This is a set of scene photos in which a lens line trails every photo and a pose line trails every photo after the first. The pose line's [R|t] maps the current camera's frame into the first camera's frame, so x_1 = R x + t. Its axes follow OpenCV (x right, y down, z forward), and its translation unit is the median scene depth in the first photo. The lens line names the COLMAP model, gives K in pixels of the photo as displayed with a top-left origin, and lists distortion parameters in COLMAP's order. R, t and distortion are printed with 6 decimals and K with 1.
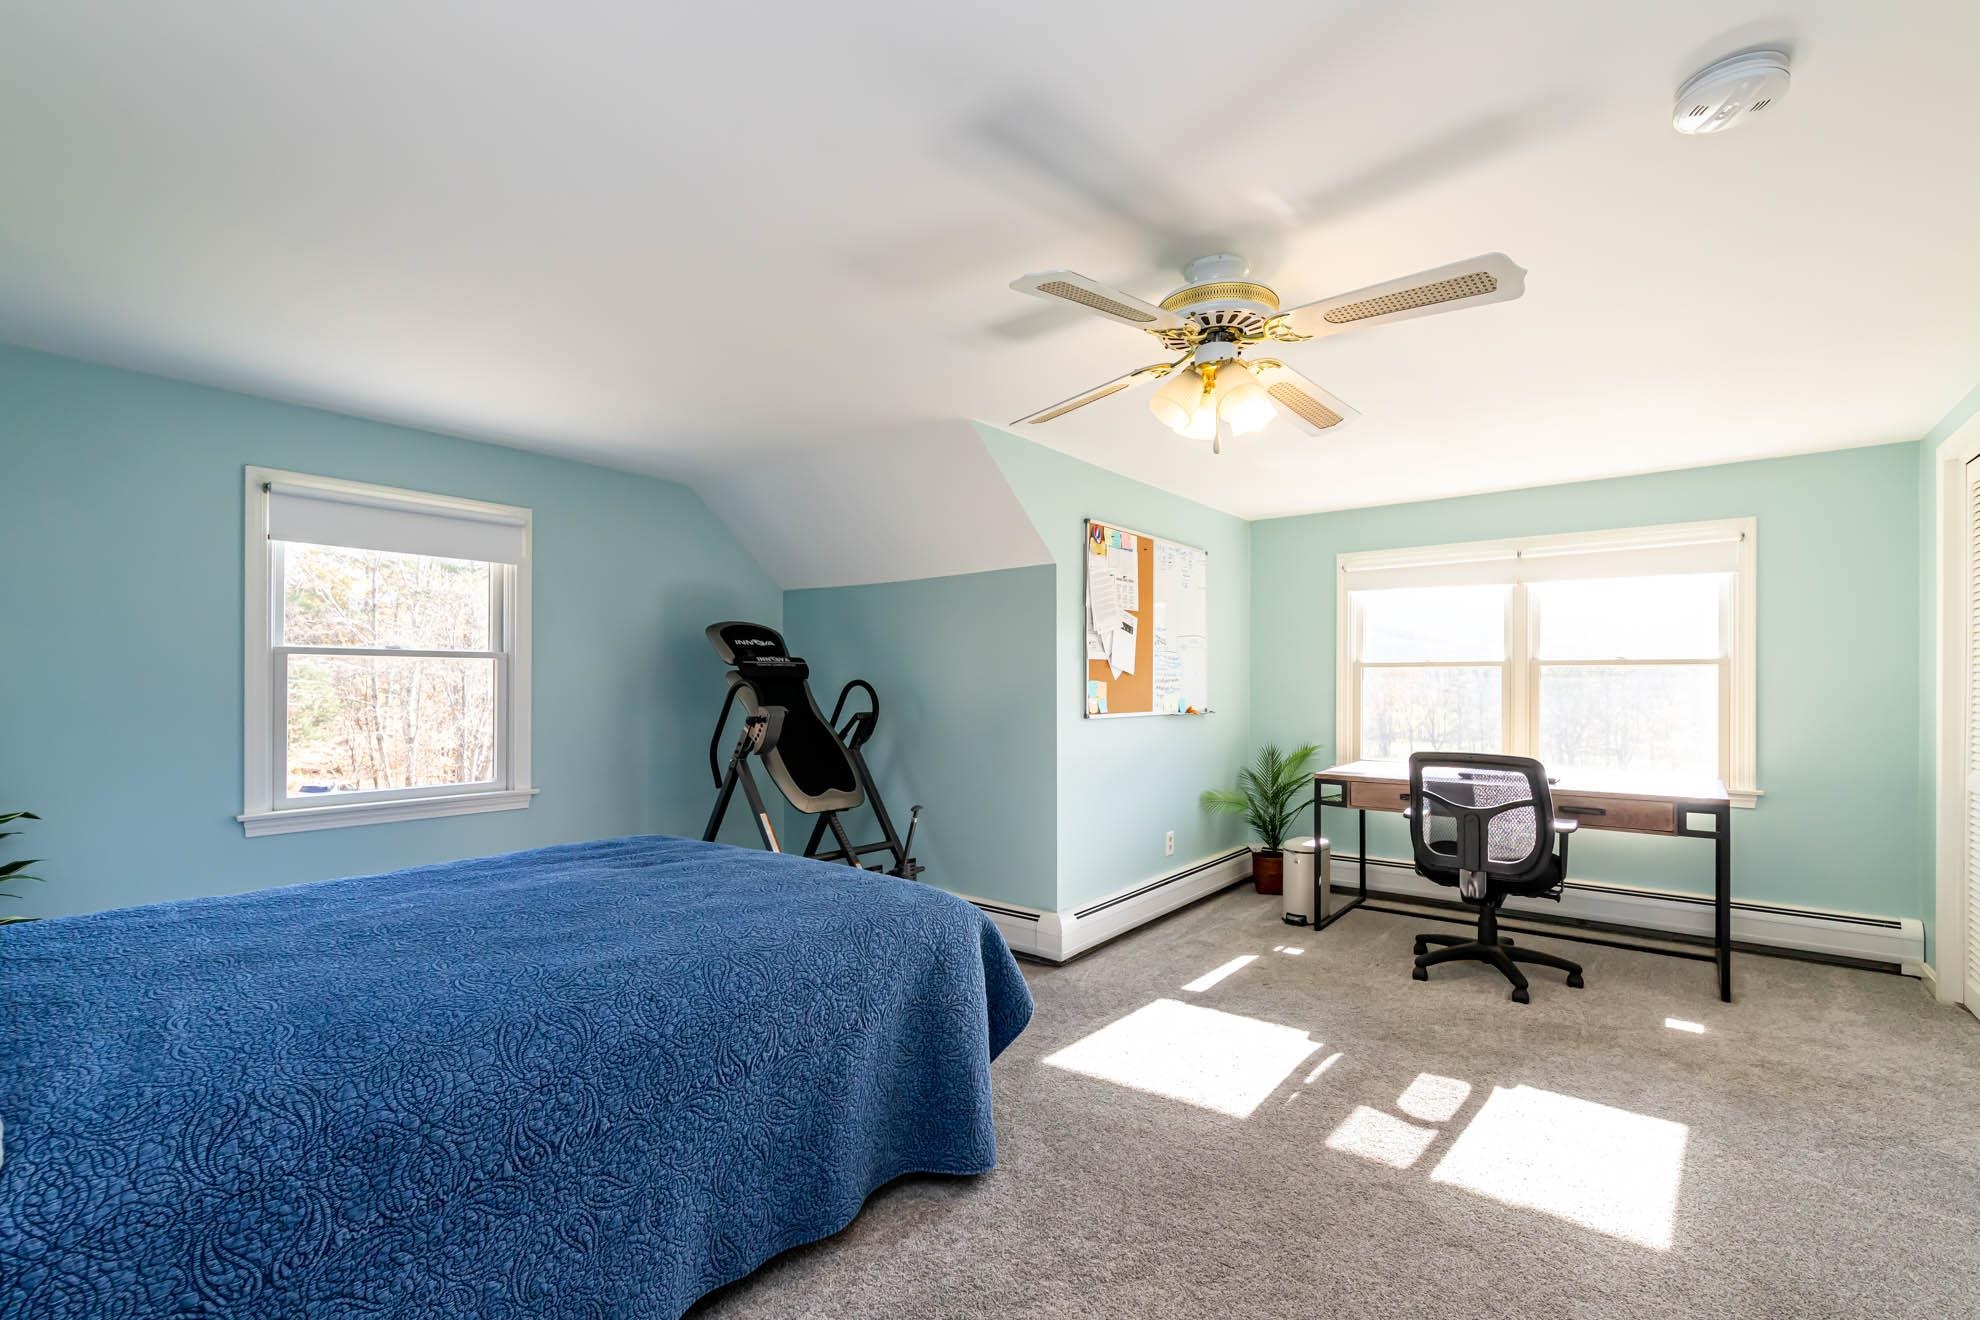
lens RADIAL K [[875.0, 0, 992.5], [0, 875.0, 668.4], [0, 0, 1]] dist [0.004004, 0.000099]
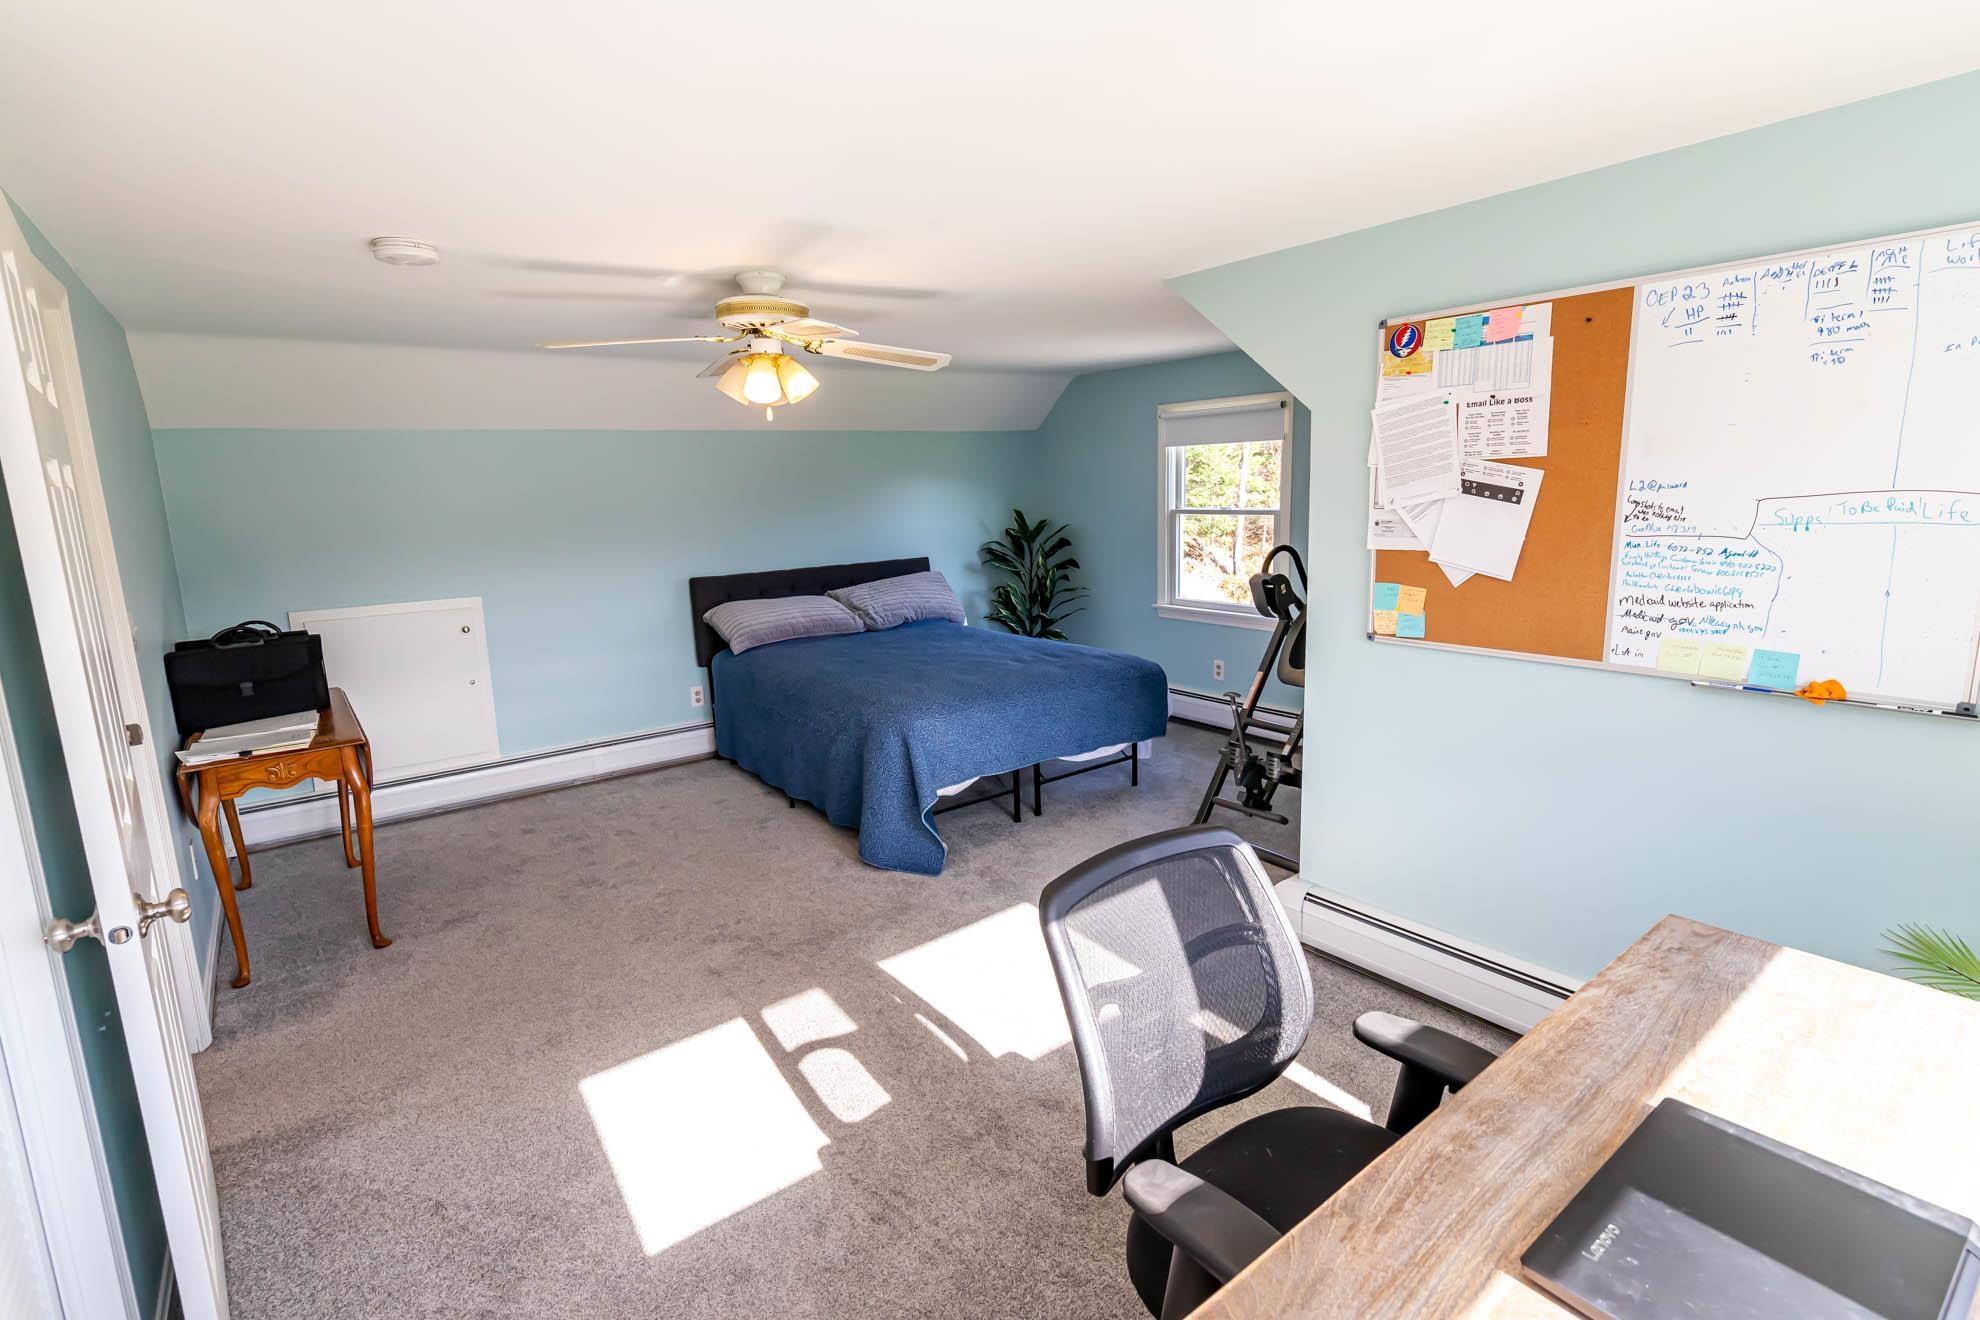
lens RADIAL K [[909.6, 0, 983.9], [0, 909.6, 641.4], [0, 0, 1]] dist [0.001672, -0.000250]
pose [[-0.252635, 0.172078, -0.952137, 0.855888], [0.047025, 0.985079, 0.165554, -0.070753], [0.966418, -0.002950, -0.256958, 0.925153]]
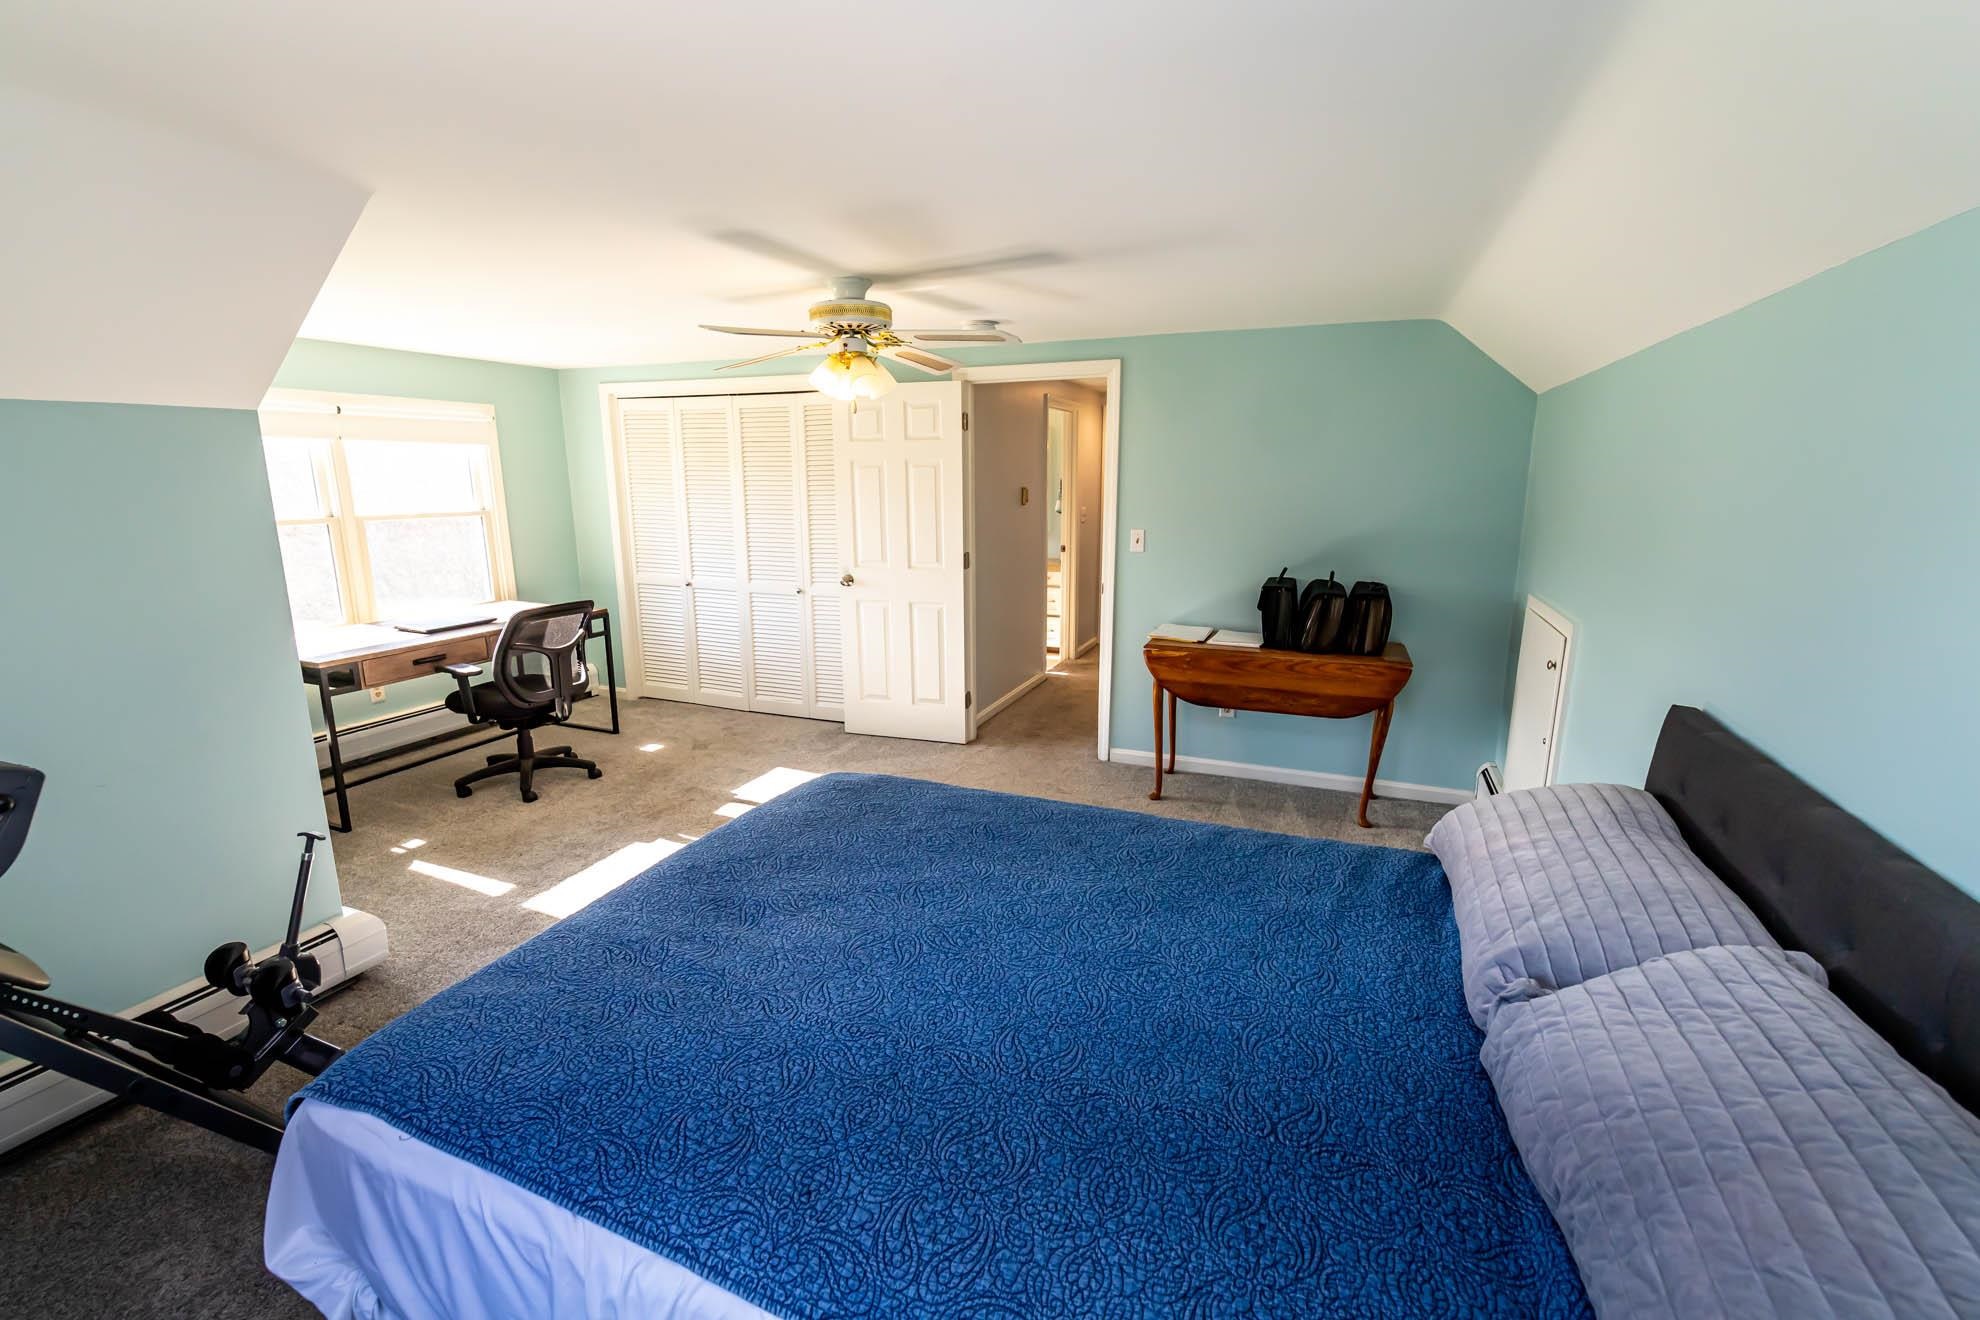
lens RADIAL K [[909.6, 0, 983.9], [0, 909.6, 641.4], [0, 0, 1]] dist [0.001672, -0.000250]
pose [[-0.285495, -0.185549, 0.940247, -0.746351], [-0.011306, 0.981663, 0.190290, -0.091162], [-0.958314, 0.043696, -0.282357, 0.699414]]
